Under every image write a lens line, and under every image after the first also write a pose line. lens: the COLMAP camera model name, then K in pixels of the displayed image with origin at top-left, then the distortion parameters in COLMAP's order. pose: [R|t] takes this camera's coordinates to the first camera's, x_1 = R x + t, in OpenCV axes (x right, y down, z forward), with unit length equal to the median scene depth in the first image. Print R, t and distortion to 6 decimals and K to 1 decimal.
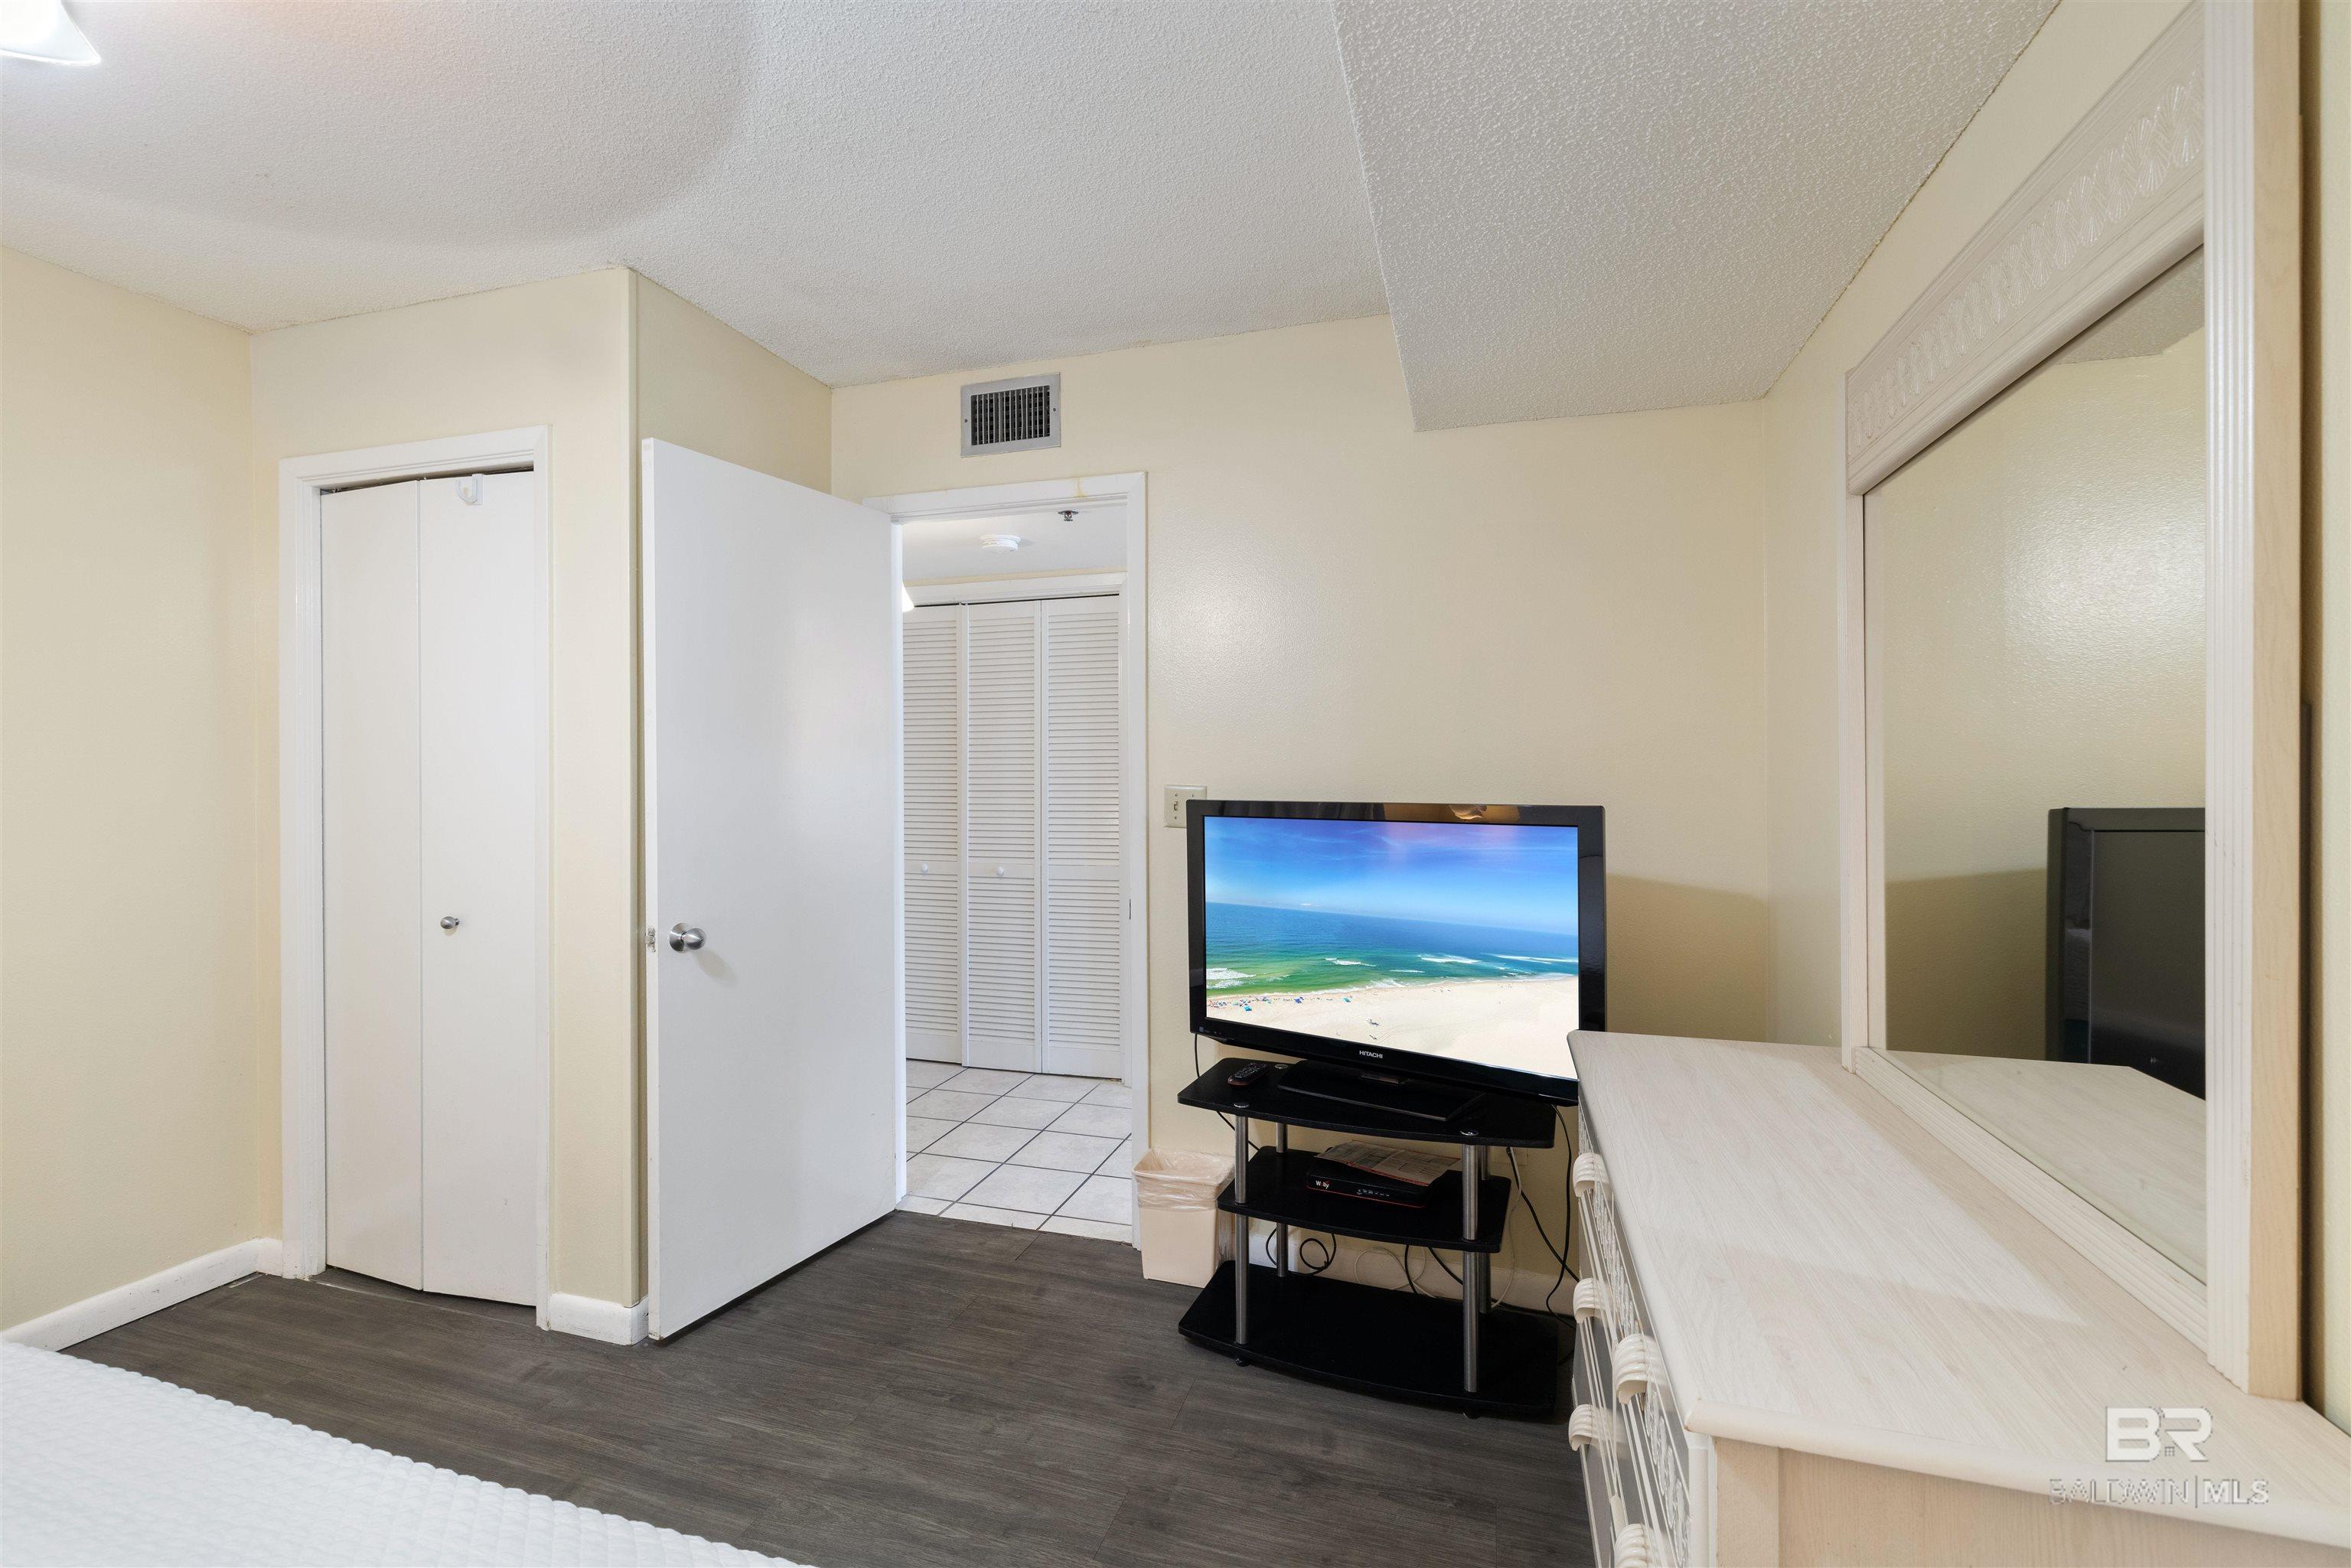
lens RADIAL K [[1057.7, 0, 1200.4], [0, 1057.7, 776.9], [0, 0, 1]] dist [-0.000770, 0.000118]
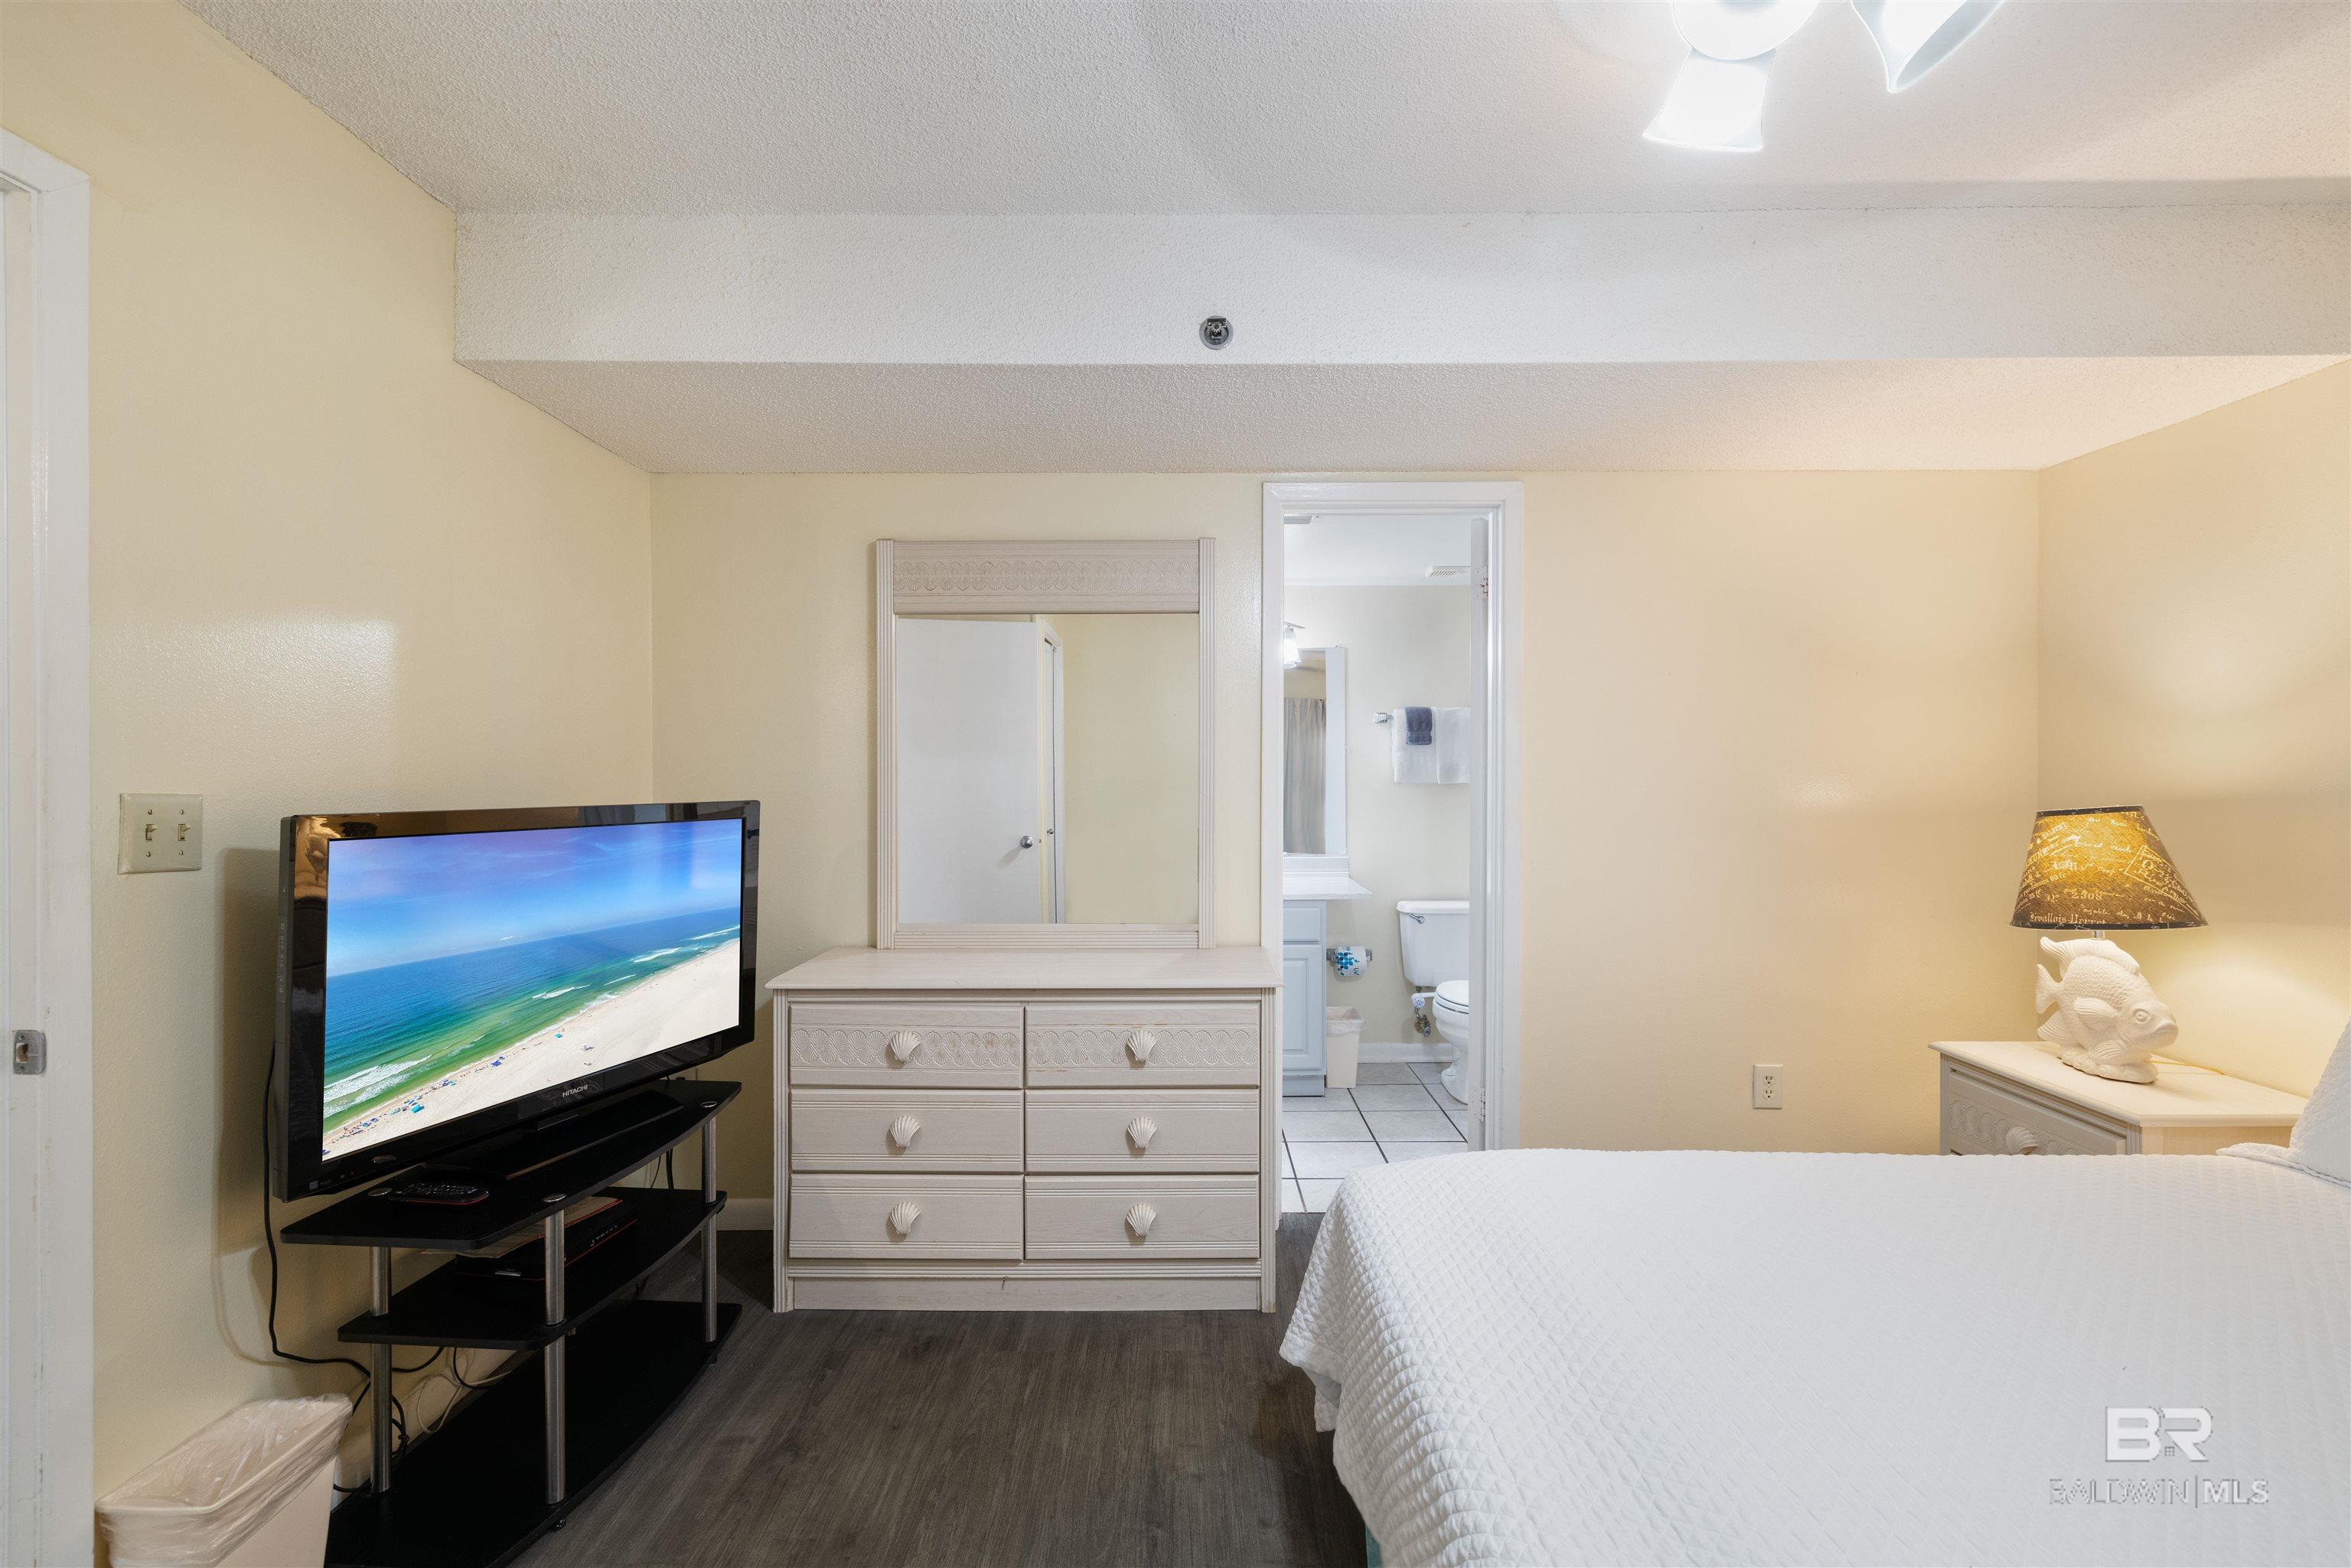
lens RADIAL K [[966.0, 0, 1175.5], [0, 966.0, 784.0], [0, 0, 1]] dist [0.065000, 0.000017]
pose [[-0.315740, 0.001524, 0.948845, -0.823416], [0.013363, 0.999907, 0.002840, 0.010120], [-0.948752, 0.013576, -0.315731, 0.808030]]
